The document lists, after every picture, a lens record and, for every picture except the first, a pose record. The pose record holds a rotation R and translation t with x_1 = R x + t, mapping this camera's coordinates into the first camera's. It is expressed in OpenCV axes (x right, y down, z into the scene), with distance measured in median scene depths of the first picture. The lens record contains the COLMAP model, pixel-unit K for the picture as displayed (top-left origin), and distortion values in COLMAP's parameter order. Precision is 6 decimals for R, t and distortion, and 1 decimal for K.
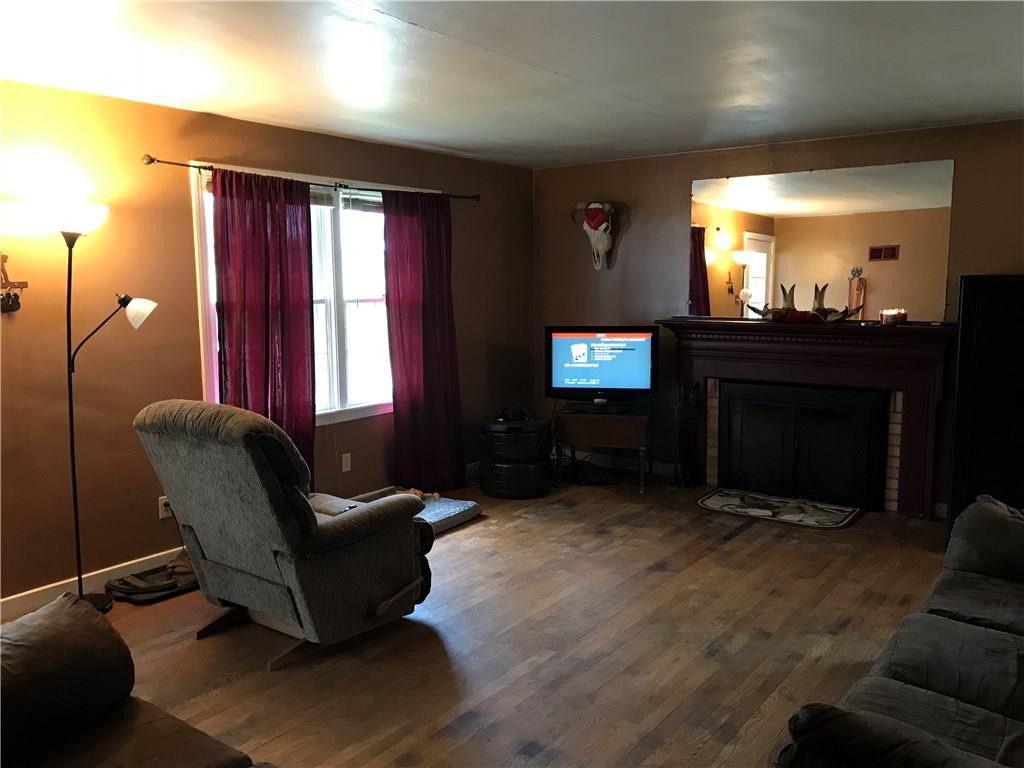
lens RADIAL K [[836.5, 0, 508.4], [0, 836.5, 377.6], [0, 0, 1]] dist [0.032594, -0.026201]
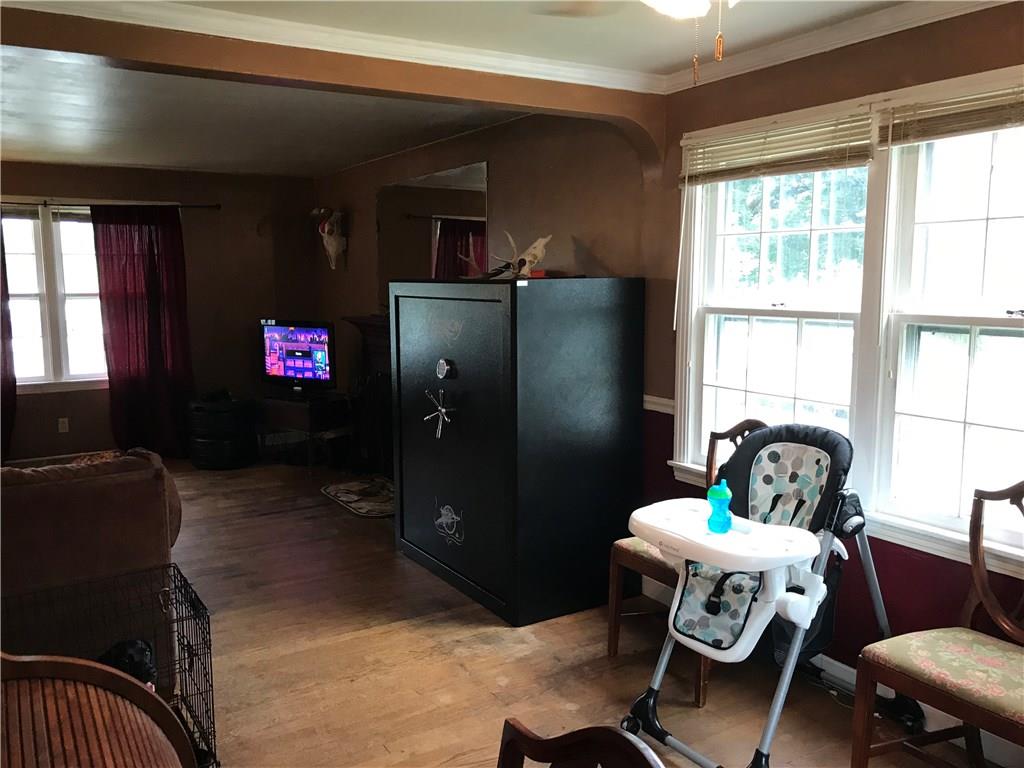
lens RADIAL K [[836.5, 0, 508.7], [0, 836.5, 380.9], [0, 0, 1]] dist [0.032594, -0.026201]
pose [[0.930715, 0.048821, -0.362472, 0.881832], [-0.044919, 0.998806, 0.019188, -0.018726], [0.362976, -0.001577, 0.931797, 0.080091]]
